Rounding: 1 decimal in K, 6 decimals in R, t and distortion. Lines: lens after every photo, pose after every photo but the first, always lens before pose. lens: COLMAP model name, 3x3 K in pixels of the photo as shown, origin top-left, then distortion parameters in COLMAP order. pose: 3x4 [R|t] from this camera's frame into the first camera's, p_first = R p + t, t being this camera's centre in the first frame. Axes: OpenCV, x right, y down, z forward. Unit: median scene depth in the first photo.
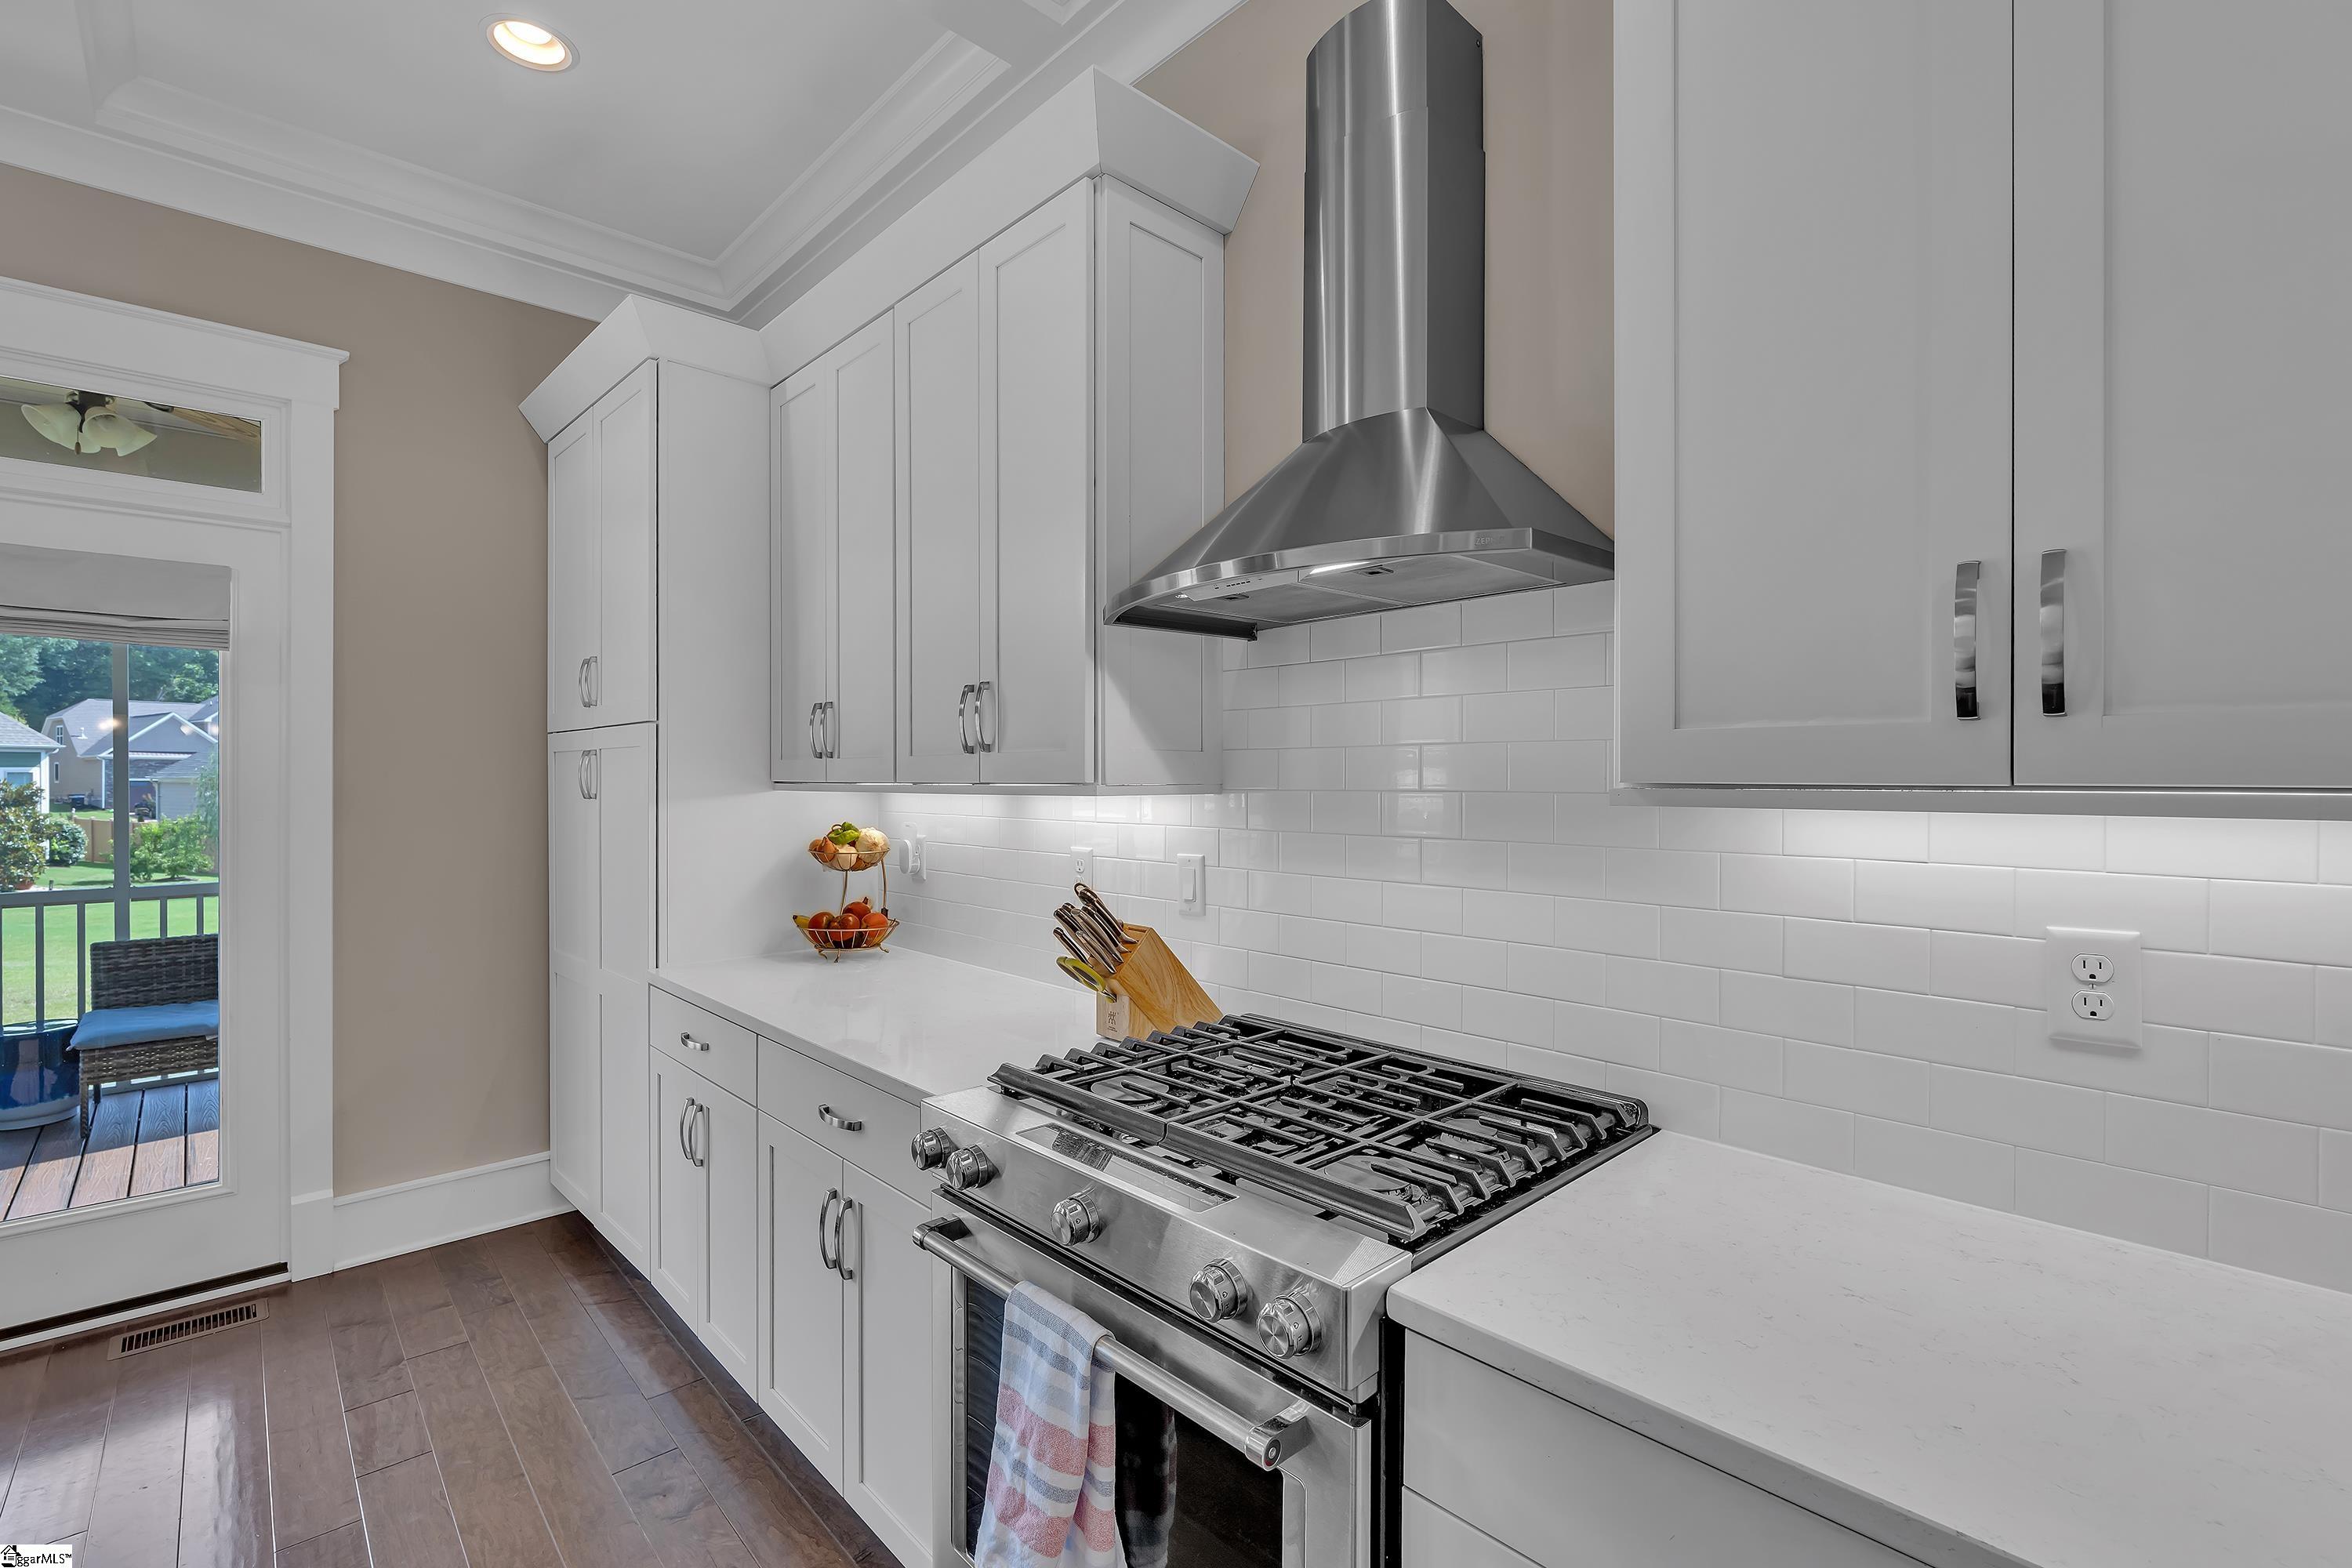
lens RADIAL K [[1077.0, 0, 1176.0], [0, 1077.0, 784.0], [0, 0, 1]] dist [-0.003230, -0.000164]
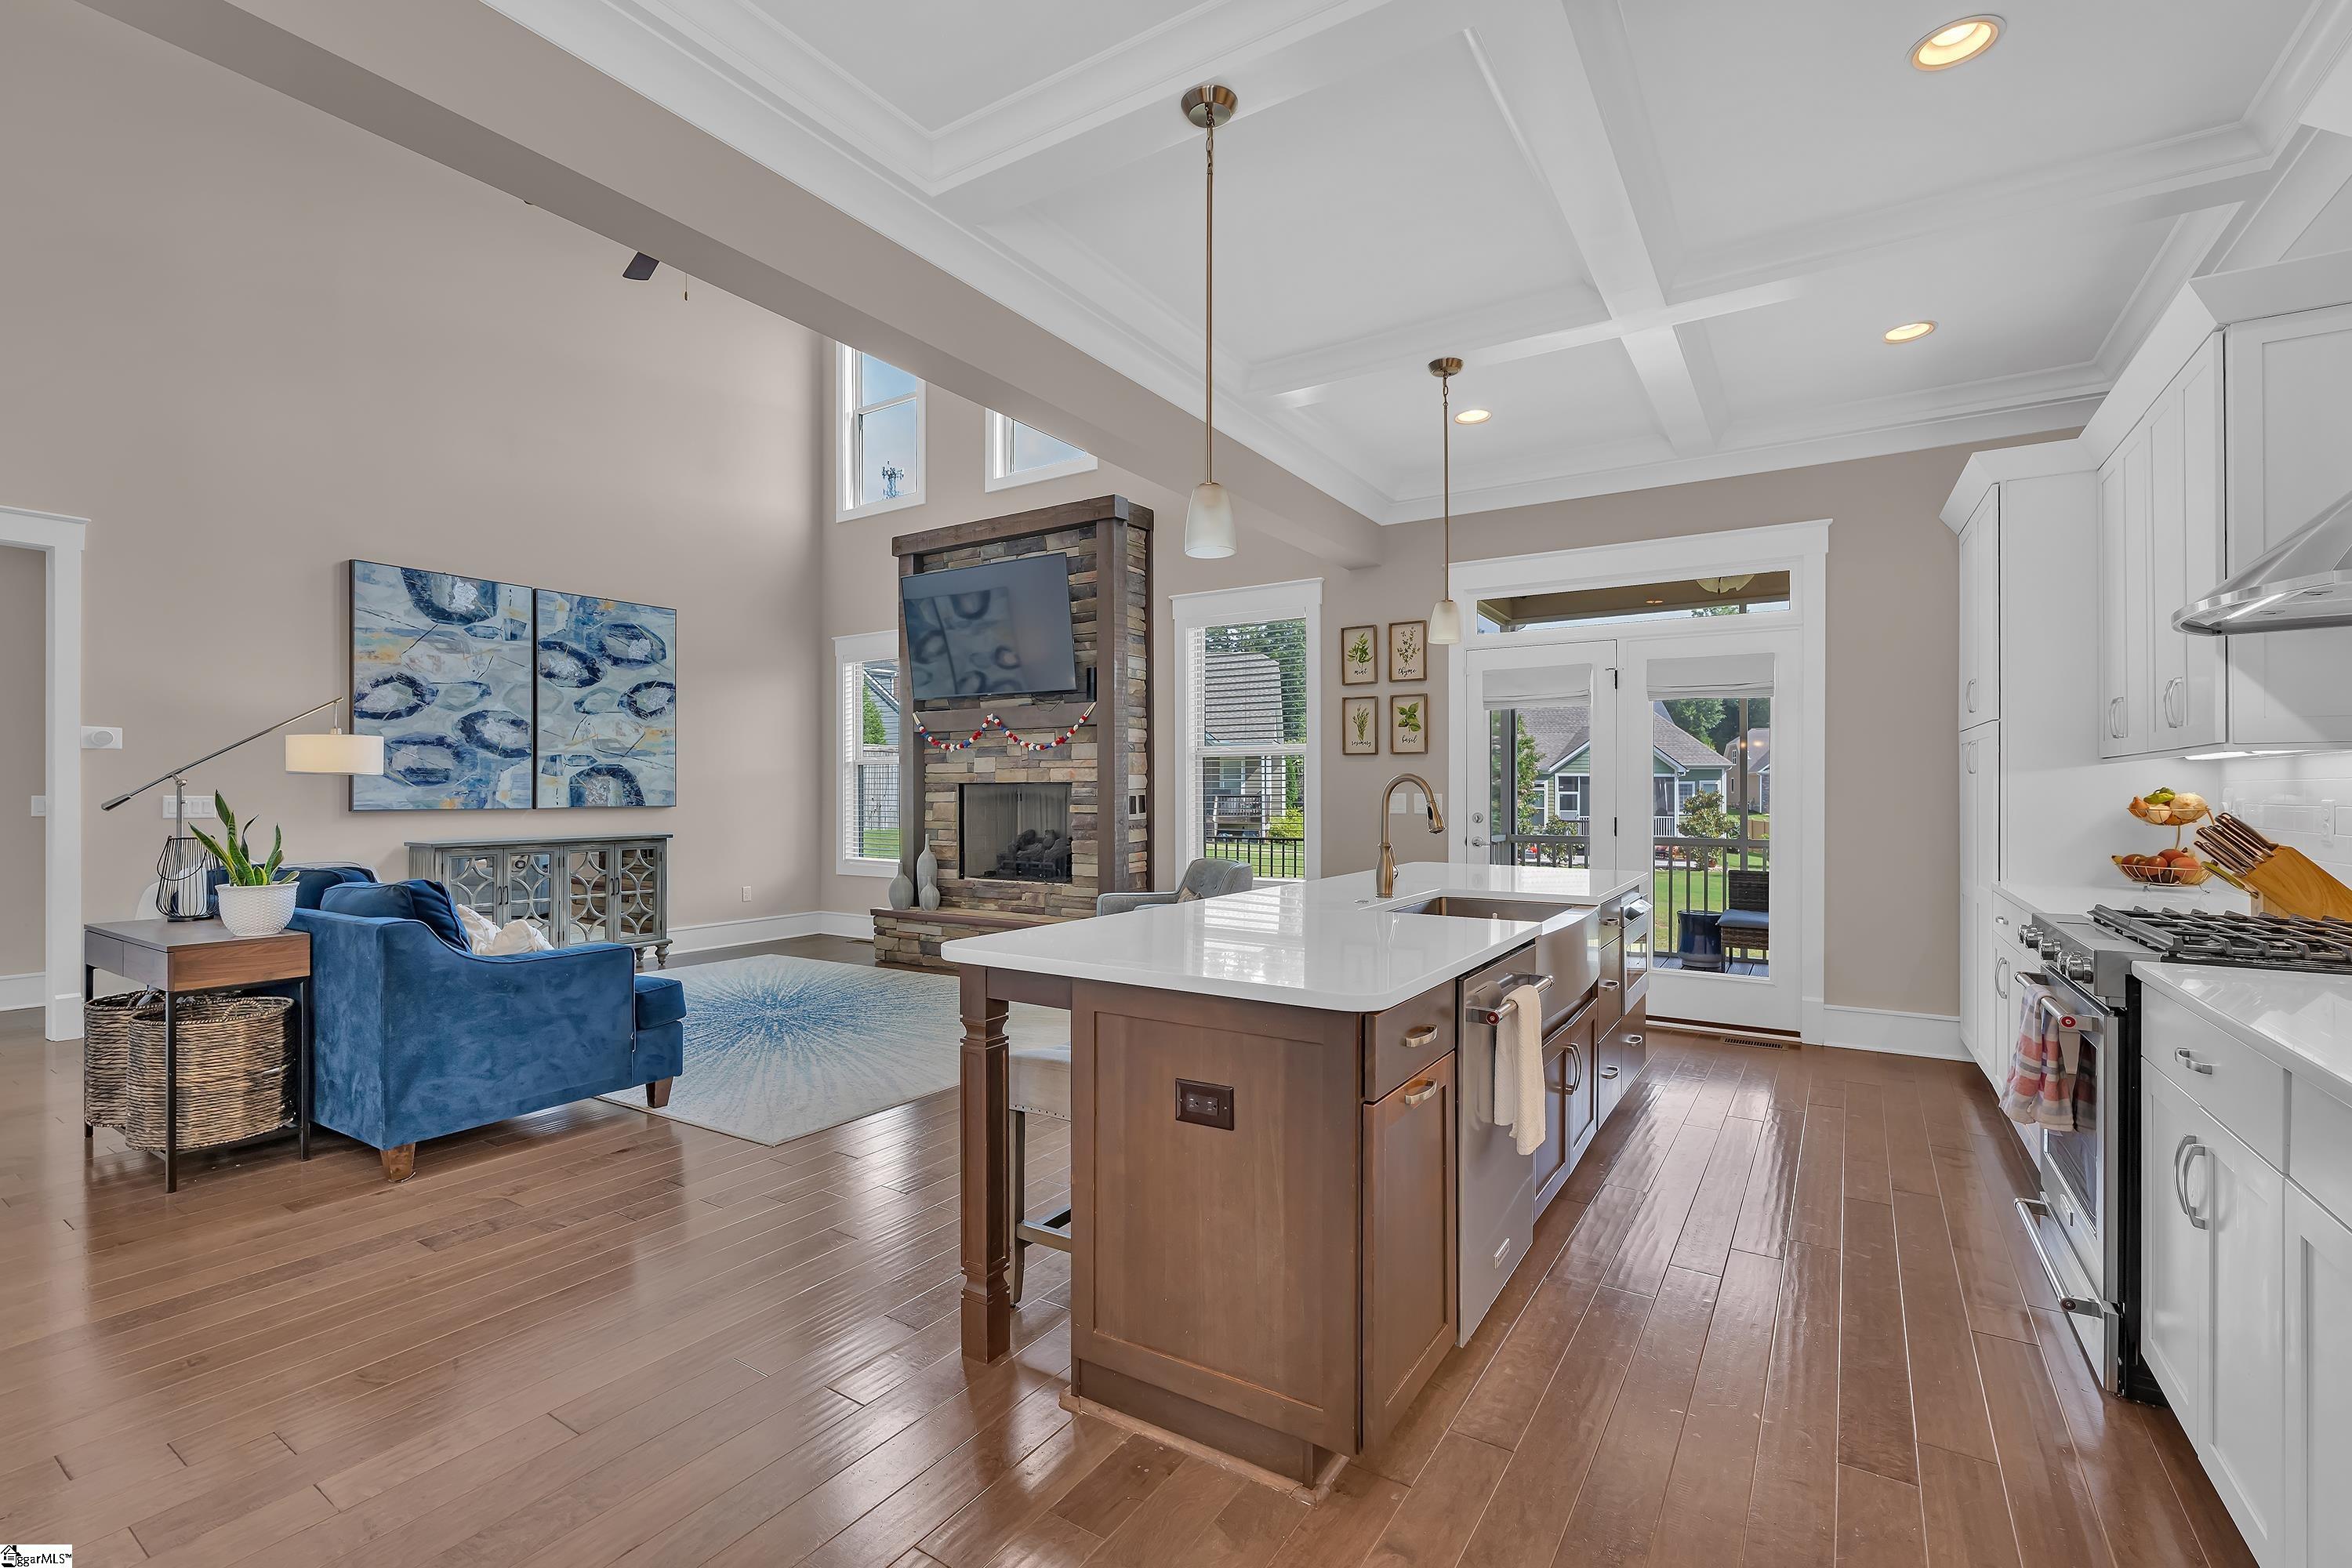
lens RADIAL K [[1054.5, 0, 1176.0], [0, 1054.5, 784.0], [0, 0, 1]] dist [-0.003219, -0.000355]
pose [[0.273004, -0.006665, -0.961990, 0.656456], [-0.005104, 0.999952, -0.008377, 0.053366], [0.961999, 0.007197, 0.272957, -0.550454]]
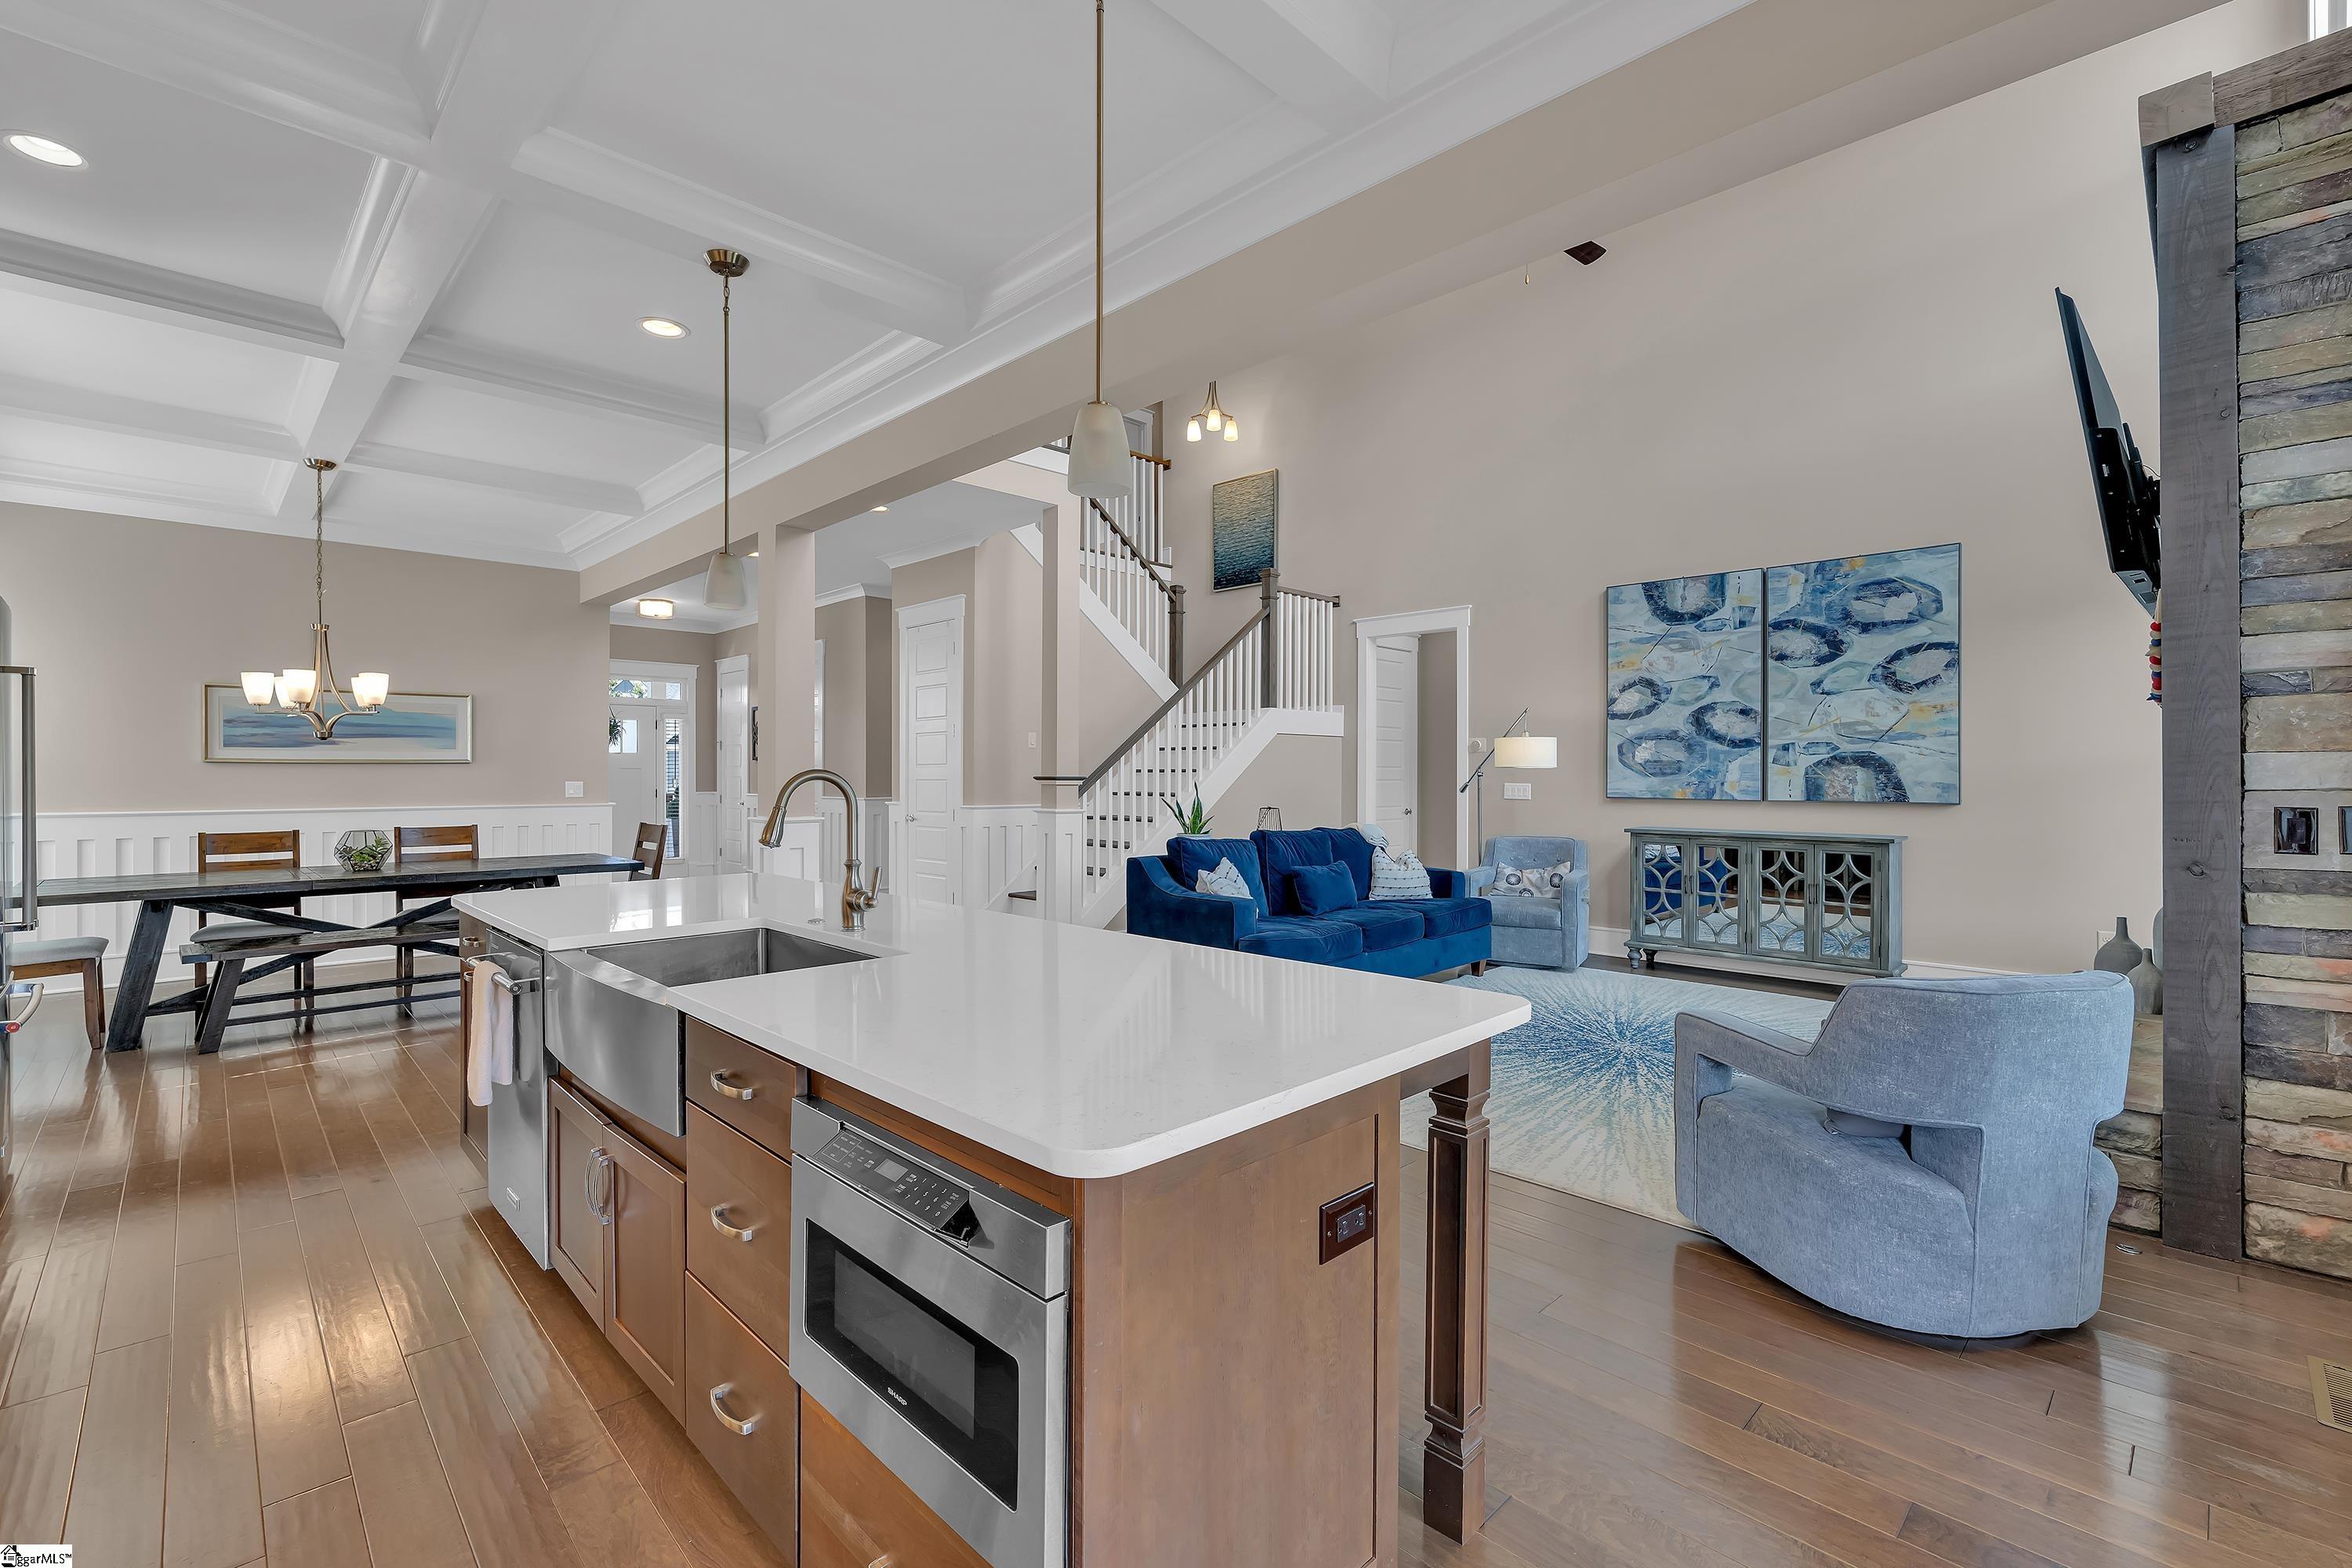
lens RADIAL K [[1059.2, 0, 1166.1], [0, 1059.2, 782.6], [0, 0, 1]] dist [-0.004328, 0.000697]
pose [[-0.999738, -0.001722, -0.022845, -0.886953], [-0.002103, 0.999859, 0.016658, 0.017912], [0.022814, 0.016702, -0.999600, 1.155124]]
